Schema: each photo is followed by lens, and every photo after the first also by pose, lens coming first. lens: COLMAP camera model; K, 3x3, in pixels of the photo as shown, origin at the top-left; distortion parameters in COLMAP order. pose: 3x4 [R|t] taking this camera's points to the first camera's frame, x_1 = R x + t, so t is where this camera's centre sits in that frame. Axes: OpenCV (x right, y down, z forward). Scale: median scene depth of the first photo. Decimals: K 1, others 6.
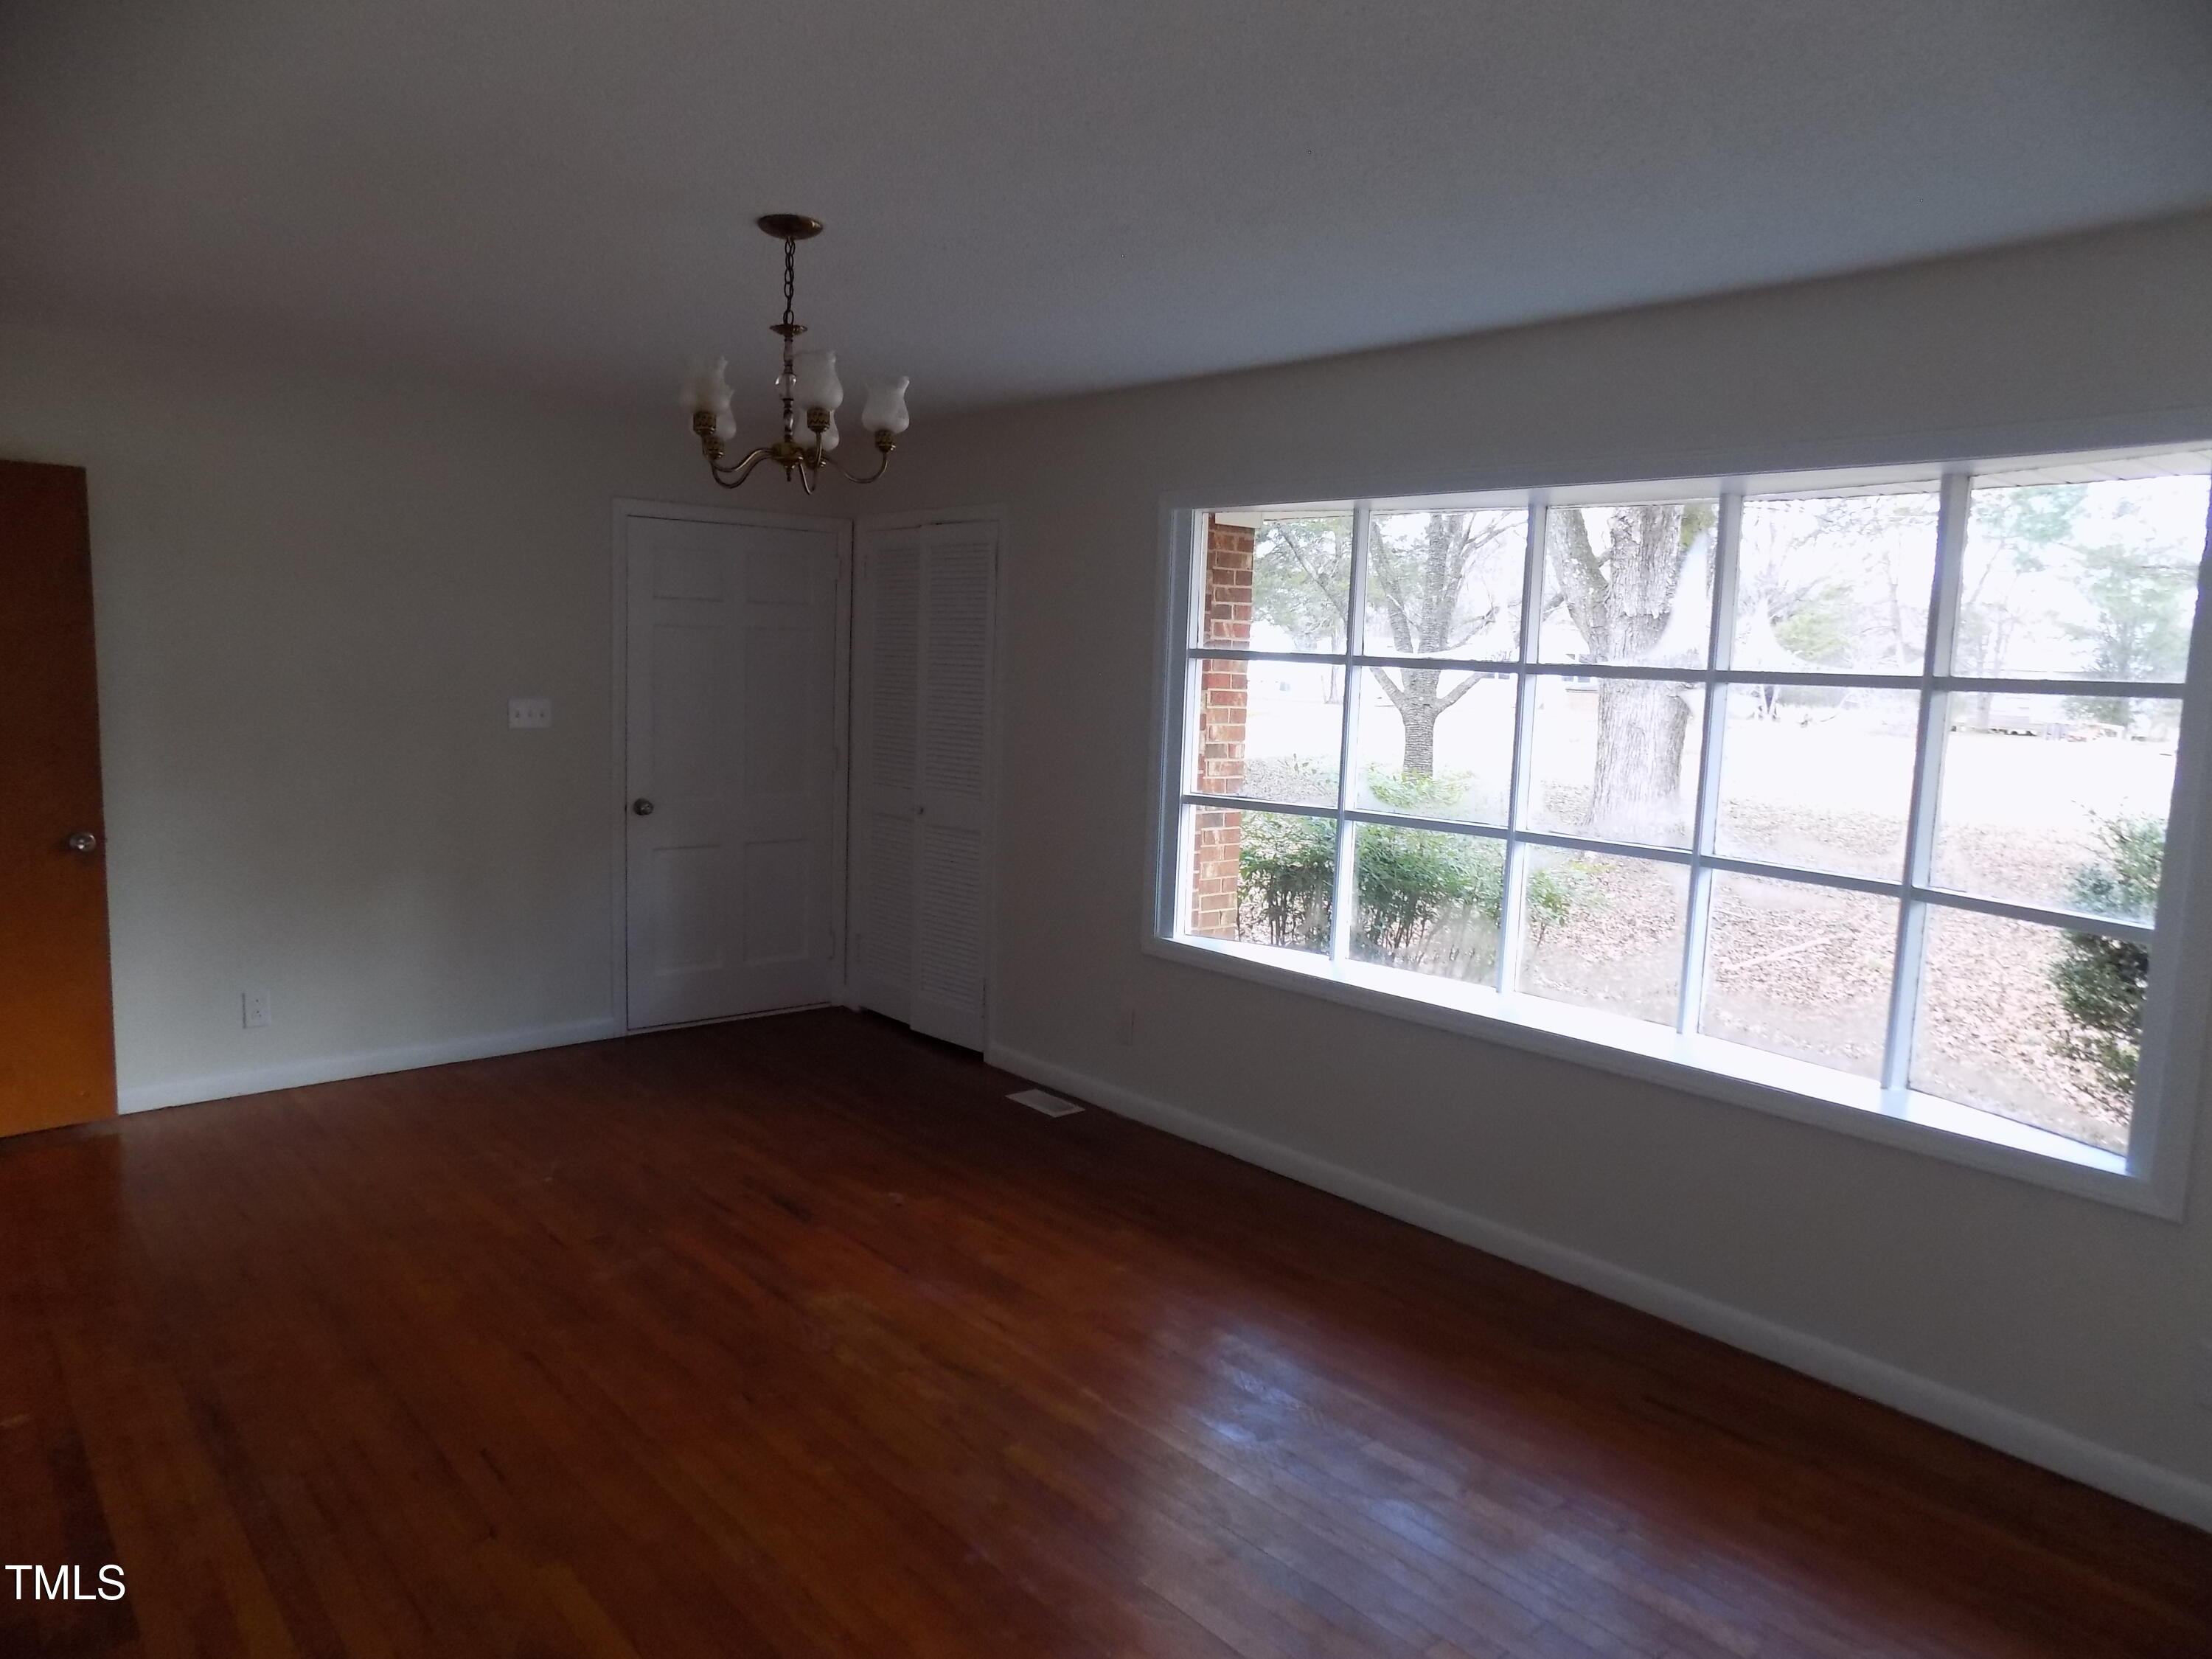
lens RADIAL K [[1510.7, 0, 1106.0], [0, 1510.7, 829.5], [0, 0, 1]] dist [0.042474, 0.104395]
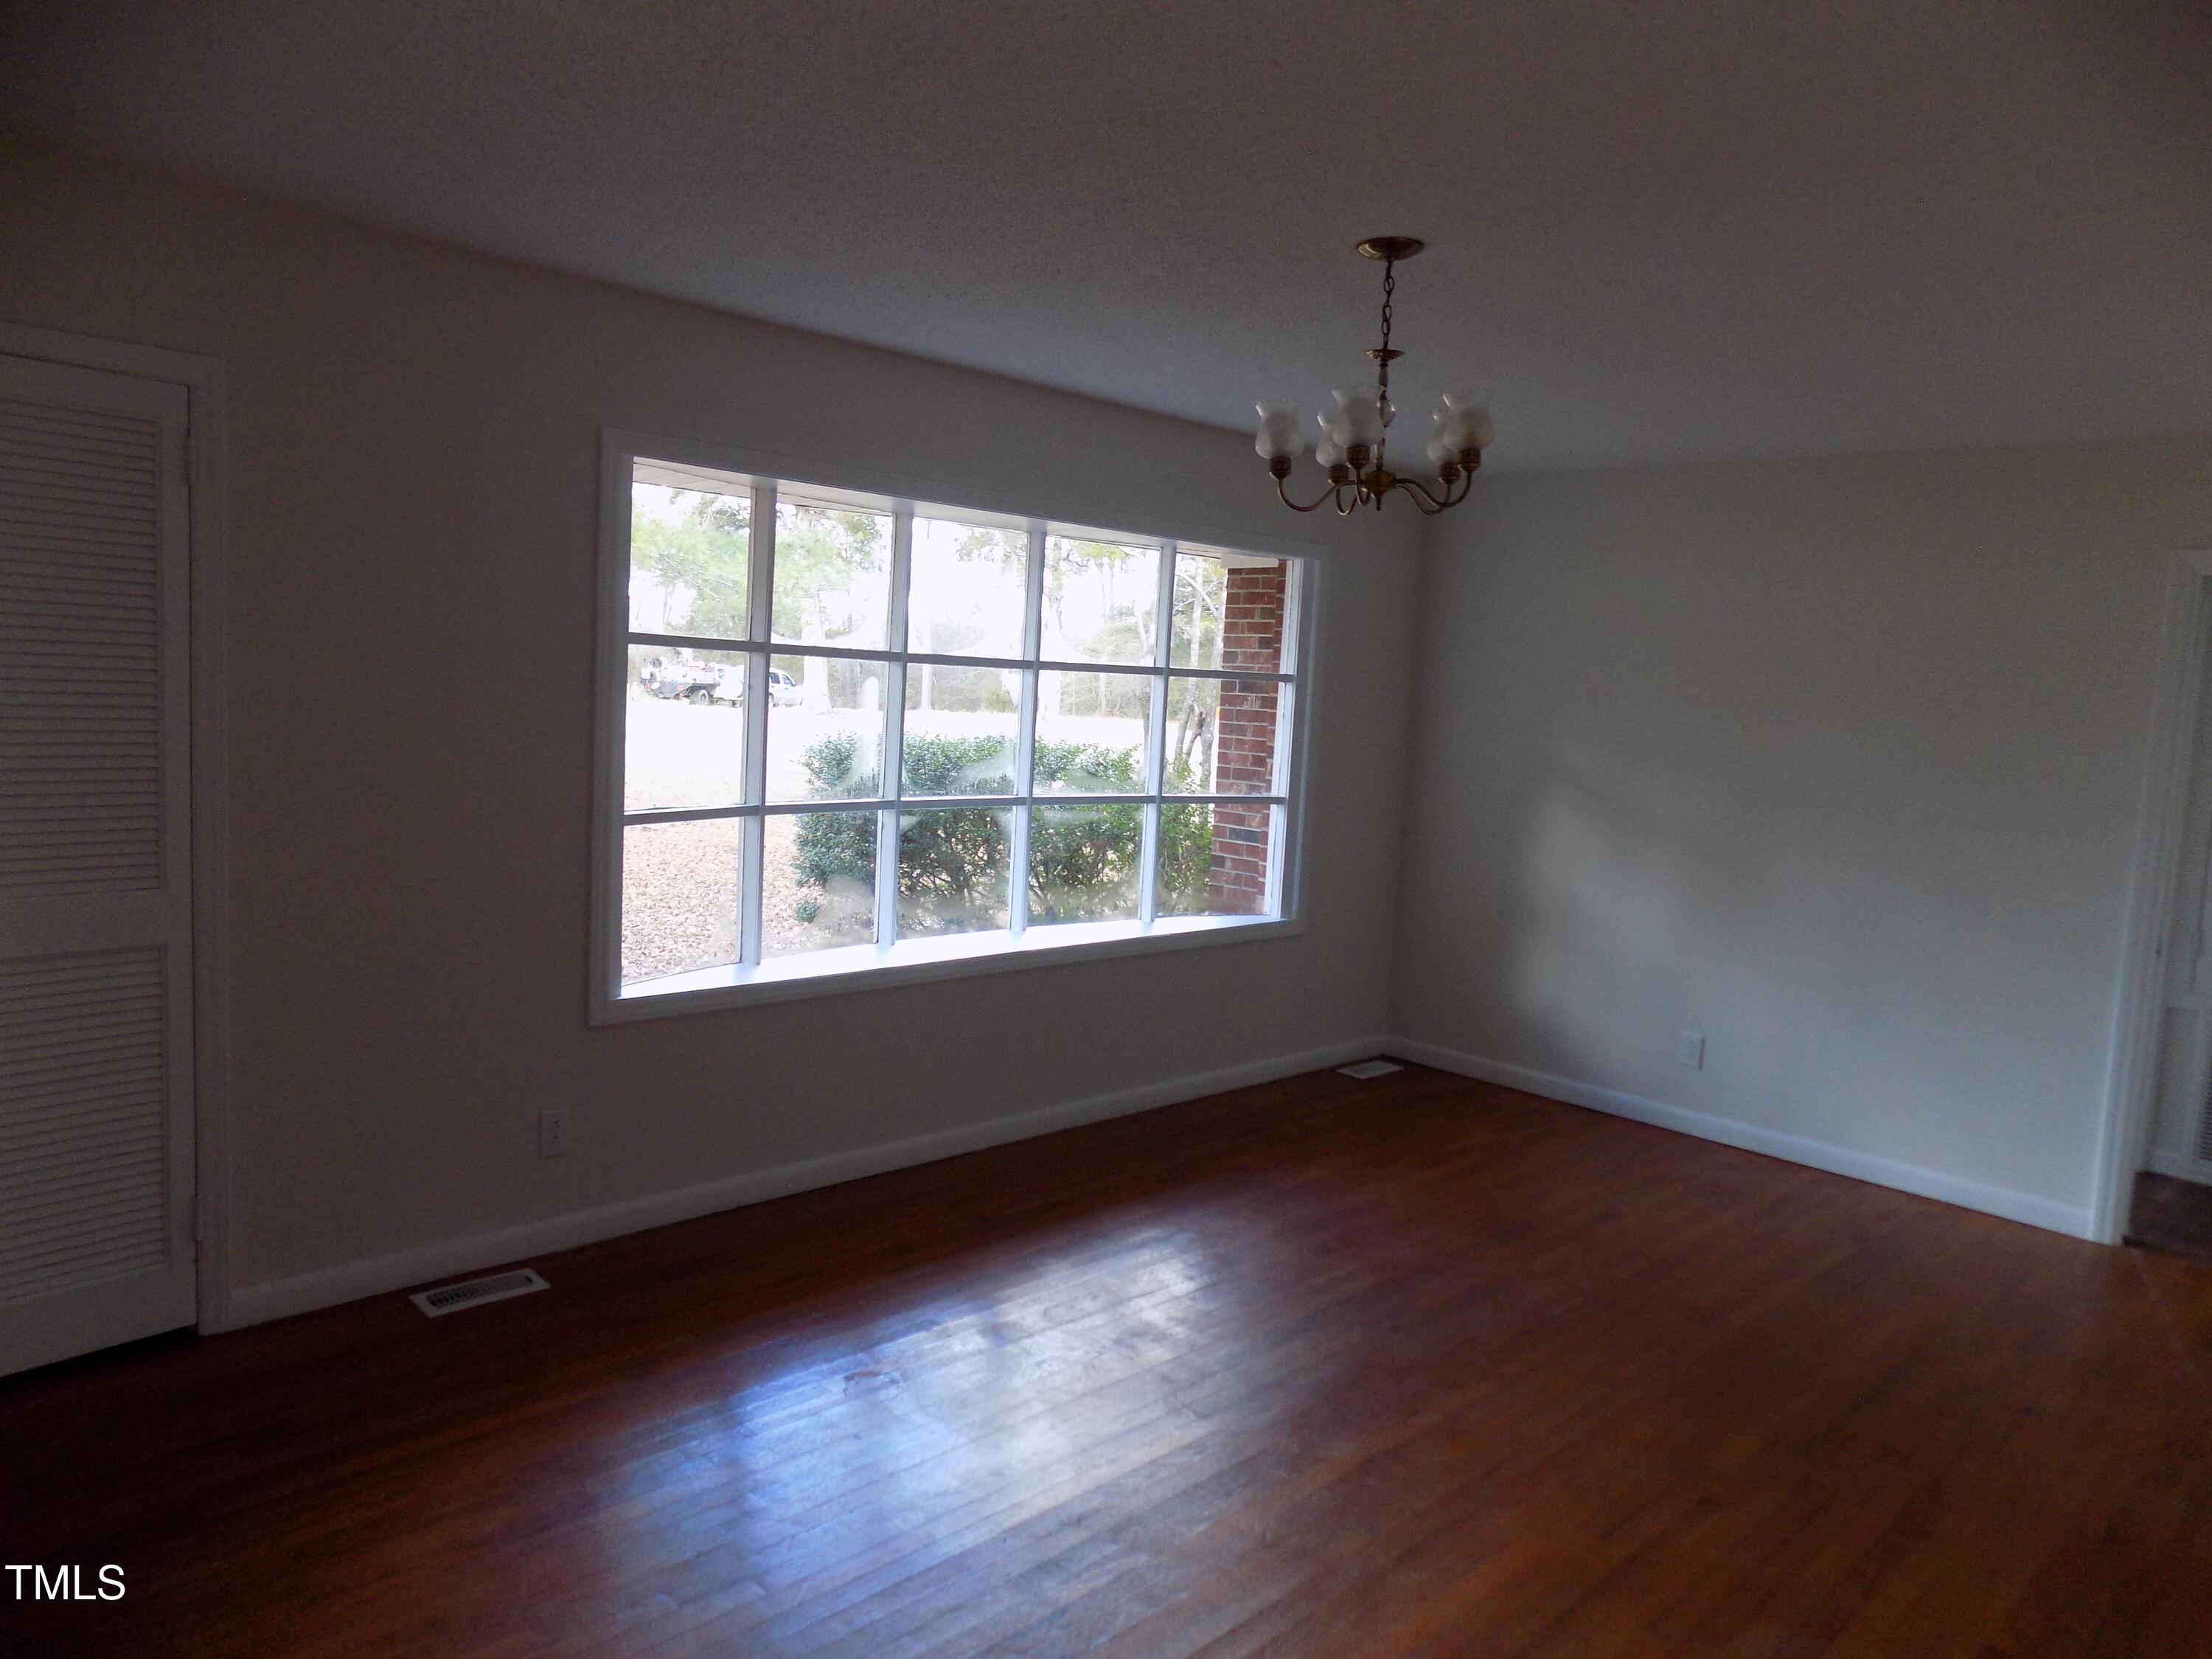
lens RADIAL K [[1497.5, 0, 1106.0], [0, 1497.5, 829.5], [0, 0, 1]] dist [-0.080159, 0.103726]
pose [[-0.065952, -0.150444, 0.986416, -0.749722], [0.047916, 0.986951, 0.153729, -0.125551], [-0.996672, 0.057404, -0.057883, 0.812837]]
